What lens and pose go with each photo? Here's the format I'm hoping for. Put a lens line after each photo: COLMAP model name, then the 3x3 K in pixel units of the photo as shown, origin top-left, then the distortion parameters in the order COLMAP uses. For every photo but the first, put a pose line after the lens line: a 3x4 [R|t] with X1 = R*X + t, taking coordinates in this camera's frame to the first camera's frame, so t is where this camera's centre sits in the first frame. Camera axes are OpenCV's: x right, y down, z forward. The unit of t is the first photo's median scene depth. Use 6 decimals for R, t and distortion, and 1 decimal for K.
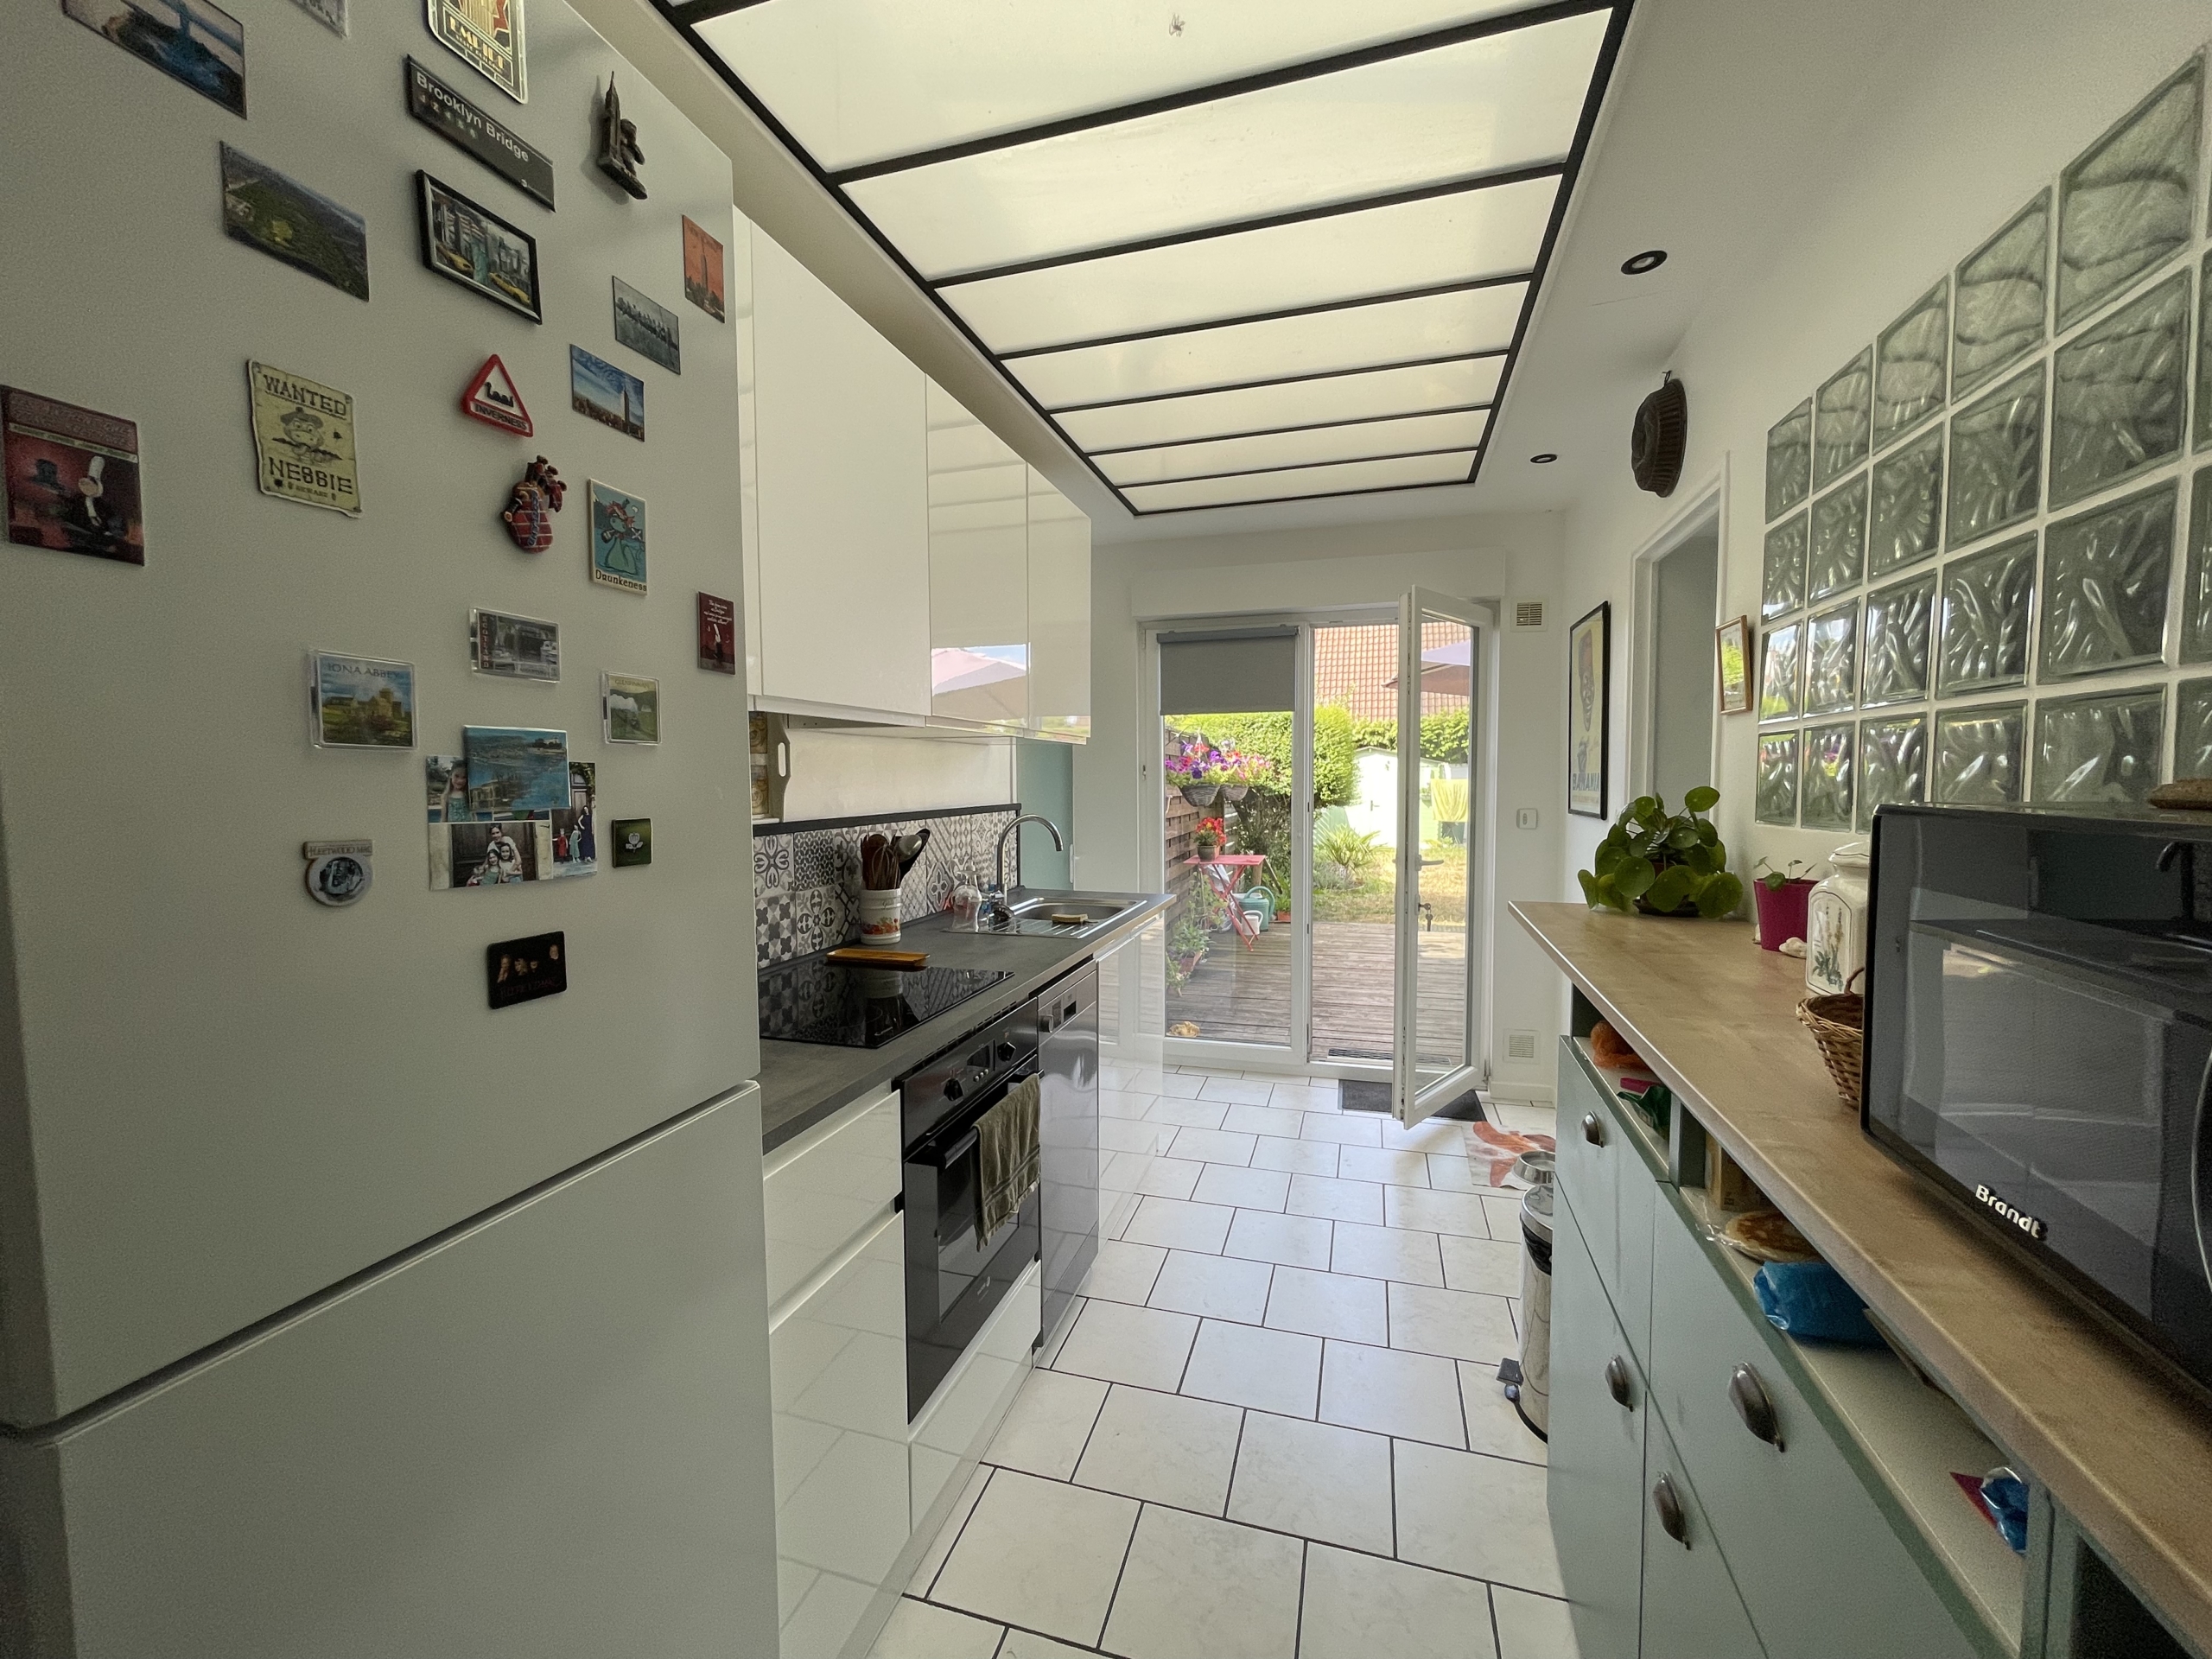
lens RADIAL K [[895.9, 0, 1104.0], [0, 895.9, 837.8], [0, 0, 1]] dist [0.009814, 0.000177]
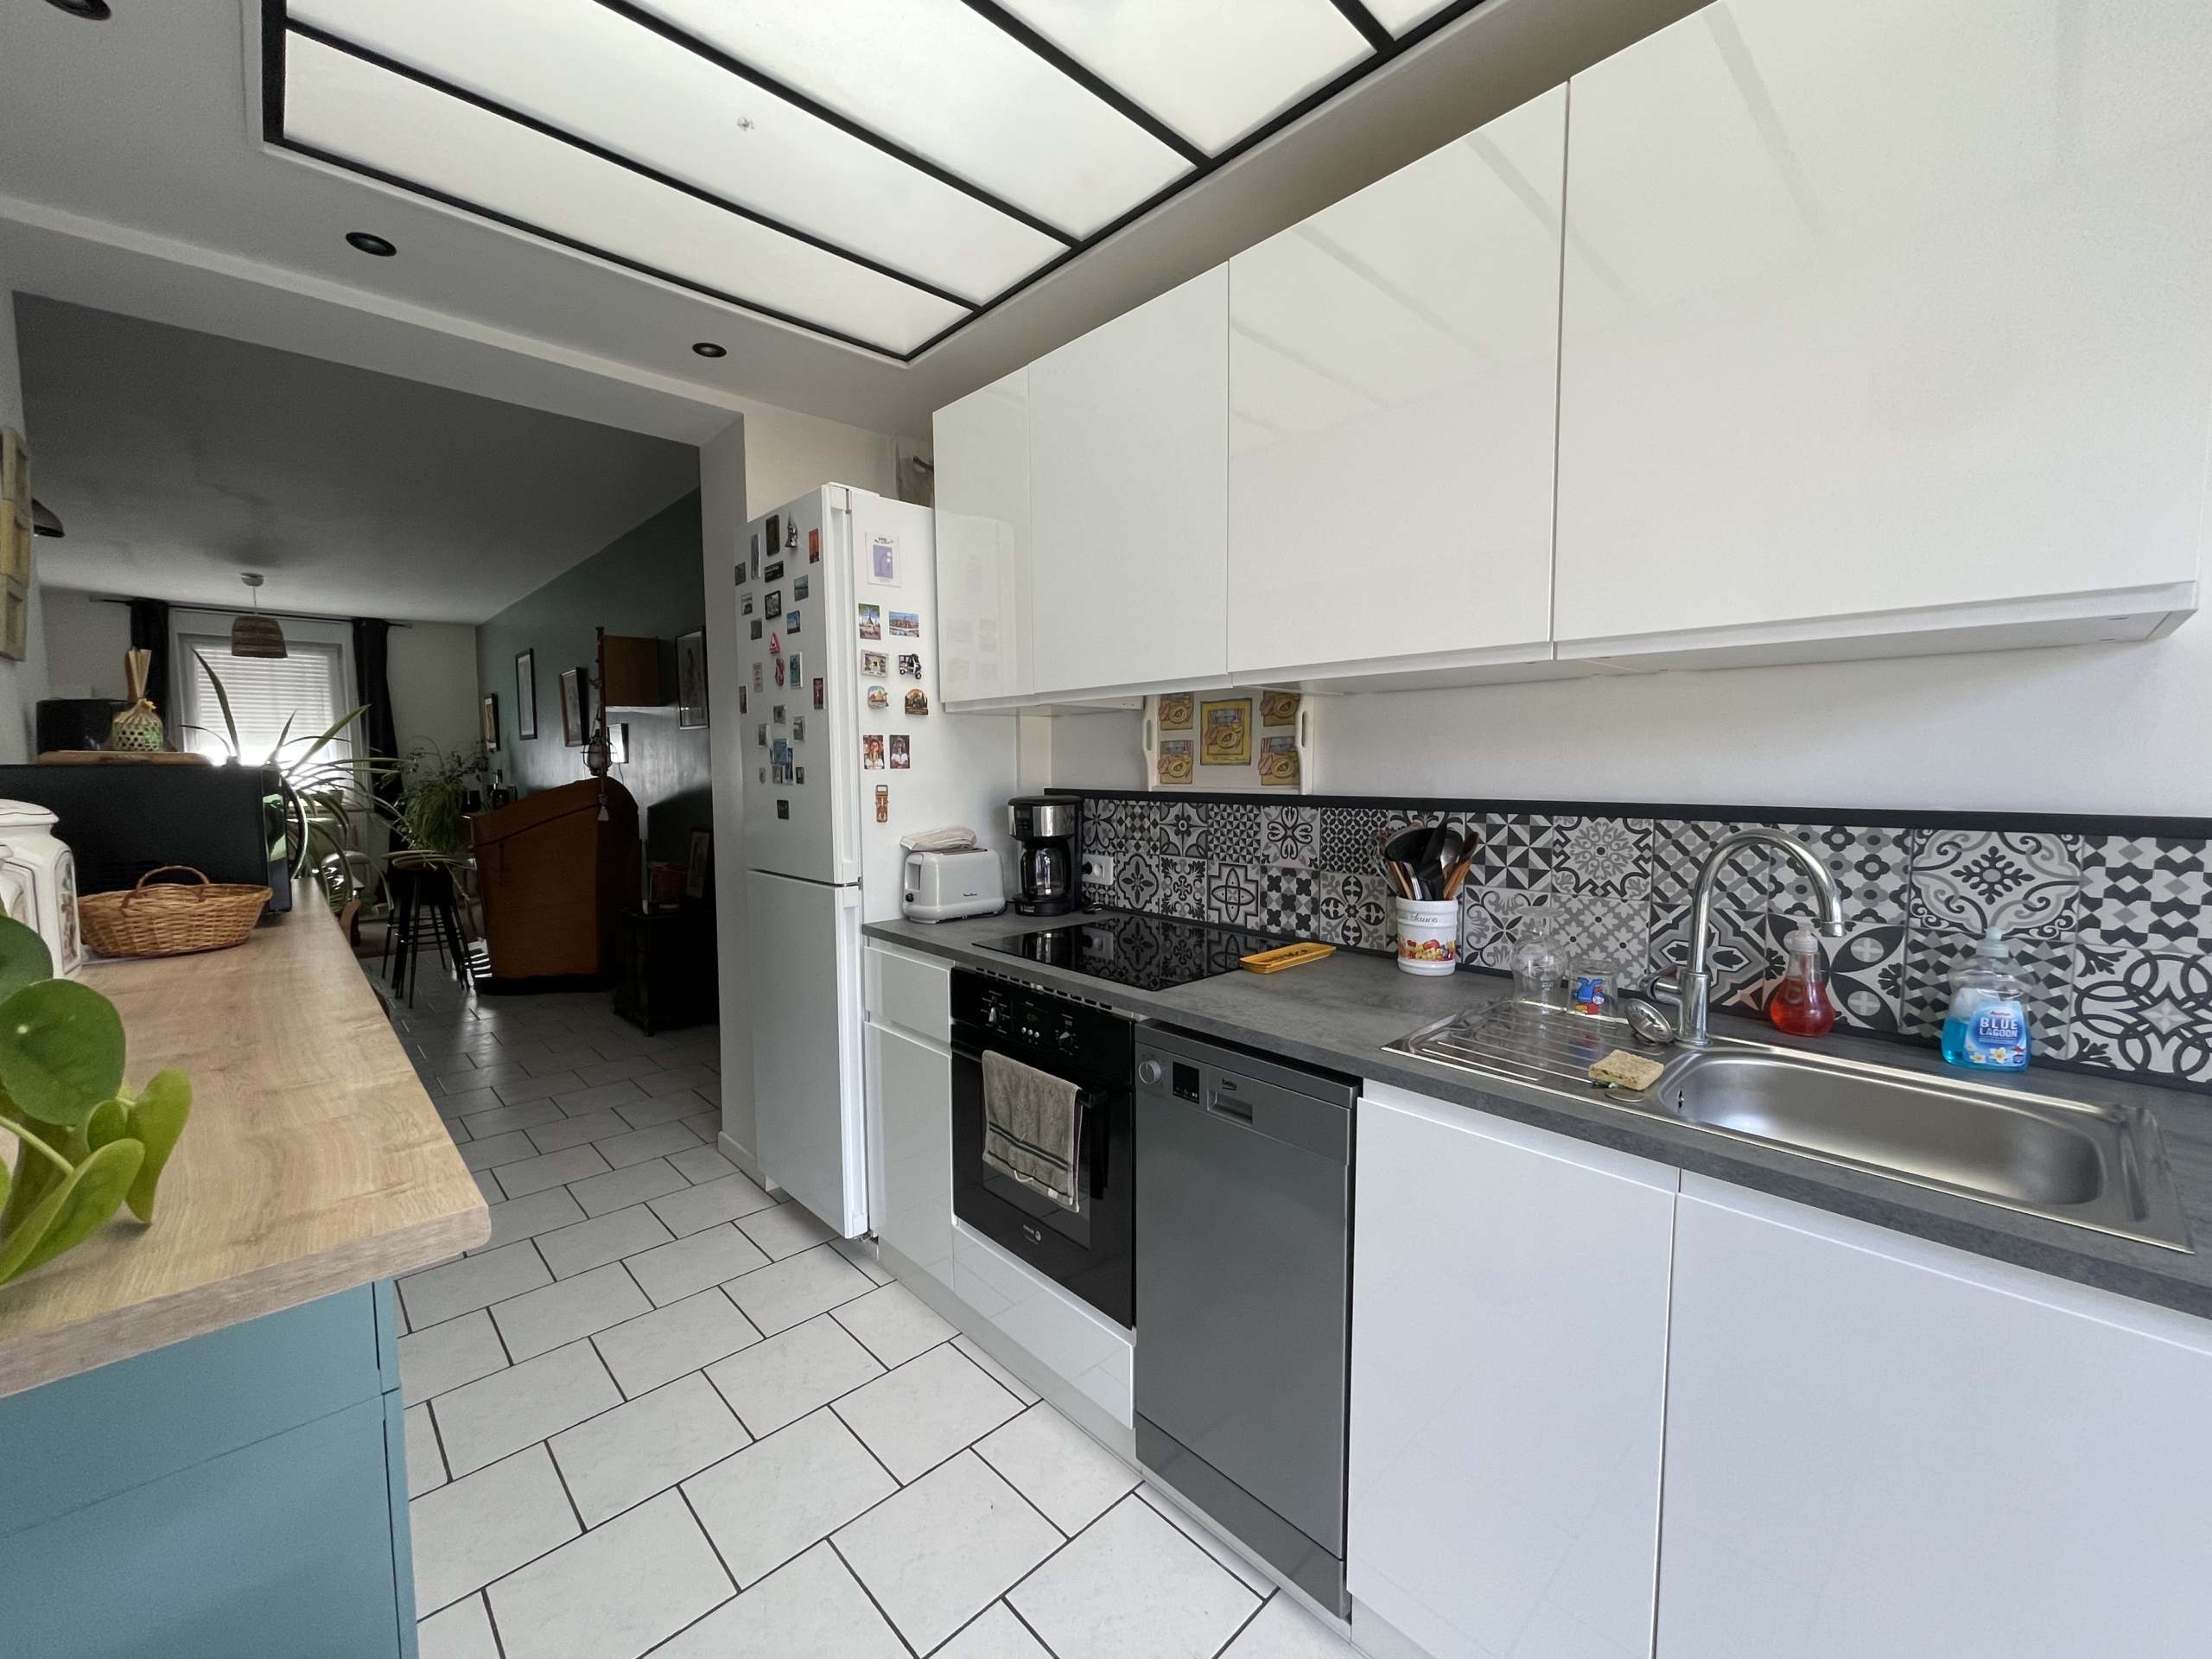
lens RADIAL K [[895.9, 0, 1104.0], [0, 895.9, 837.8], [0, 0, 1]] dist [0.009814, 0.000177]
pose [[-0.492028, 0.084362, -0.866482, 0.574643], [-0.051784, 0.990695, 0.125861, -0.079794], [0.869038, 0.106797, -0.483081, 1.255065]]
